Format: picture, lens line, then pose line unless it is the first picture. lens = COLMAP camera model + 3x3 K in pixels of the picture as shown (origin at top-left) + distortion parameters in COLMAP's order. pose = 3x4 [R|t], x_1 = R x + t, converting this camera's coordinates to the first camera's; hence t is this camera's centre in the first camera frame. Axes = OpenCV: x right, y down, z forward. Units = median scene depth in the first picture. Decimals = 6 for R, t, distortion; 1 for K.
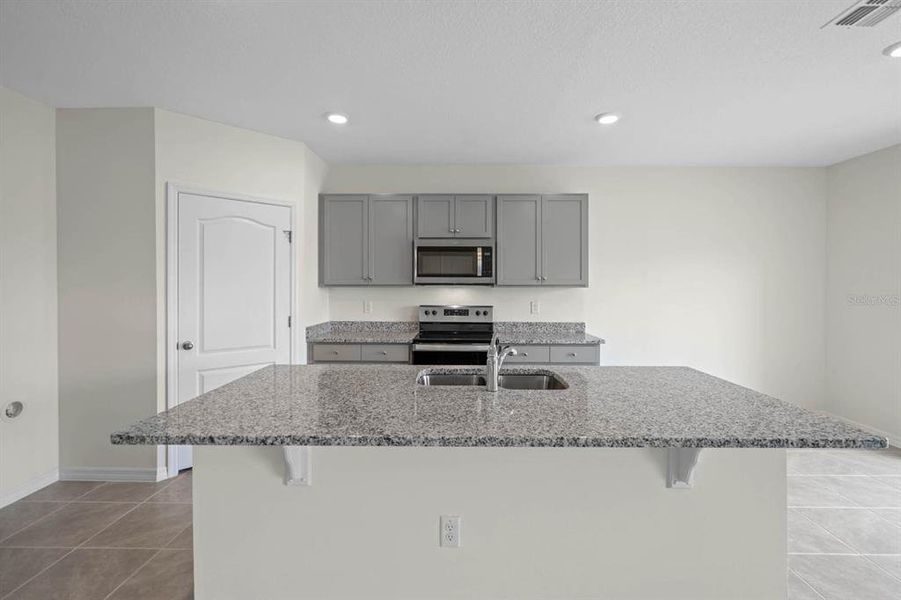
lens RADIAL K [[413.4, 0, 451.8], [0, 413.4, 284.0], [0, 0, 1]] dist [0.000120, 0.001111]
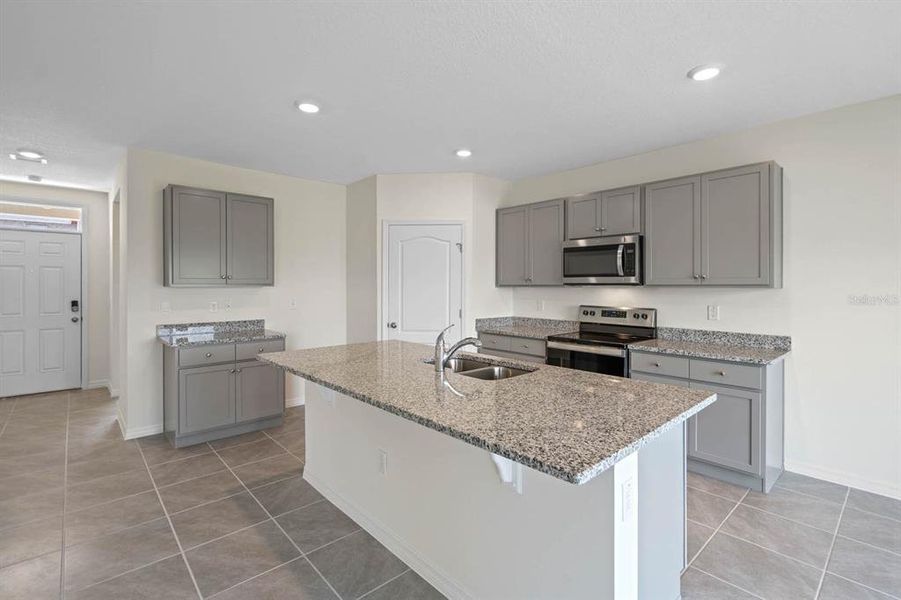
lens RADIAL K [[413.4, 0, 453.0], [0, 413.4, 287.0], [0, 0, 1]] dist [0.000120, 0.001111]
pose [[0.684710, 0.000979, -0.728815, 0.481053], [0.003778, 0.999981, 0.004893, 0.001110], [0.728806, -0.006103, 0.684693, 0.088332]]
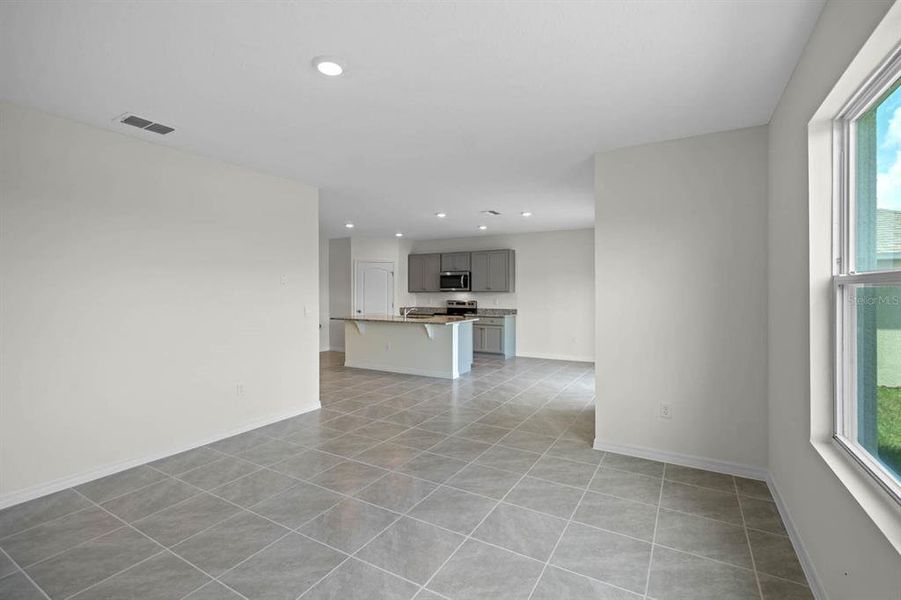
lens RADIAL K [[413.4, 0, 446.3], [0, 413.4, 285.6], [0, 0, 1]] dist [0.000120, 0.001111]
pose [[0.864840, -0.010833, -0.501930, 1.144341], [0.004766, 0.999899, -0.013368, 0.000531], [0.502024, 0.009168, 0.864805, -1.049273]]
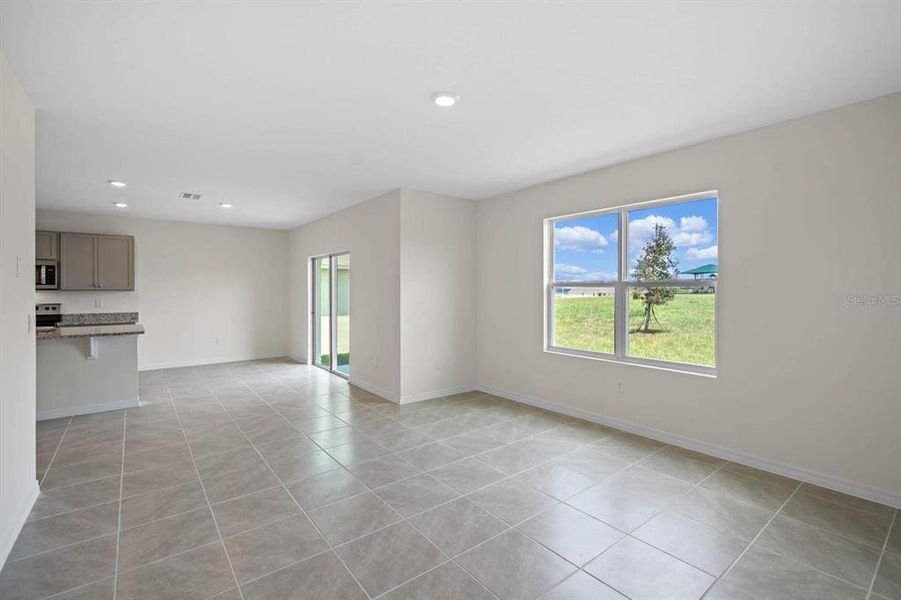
lens RADIAL K [[413.4, 0, 454.2], [0, 413.4, 289.6], [0, 0, 1]] dist [0.000120, 0.001111]
pose [[0.779335, -0.003254, 0.626599, 0.292861], [0.000693, 0.999990, 0.004330, -0.003851], [-0.626607, -0.002940, 0.779330, -1.175739]]
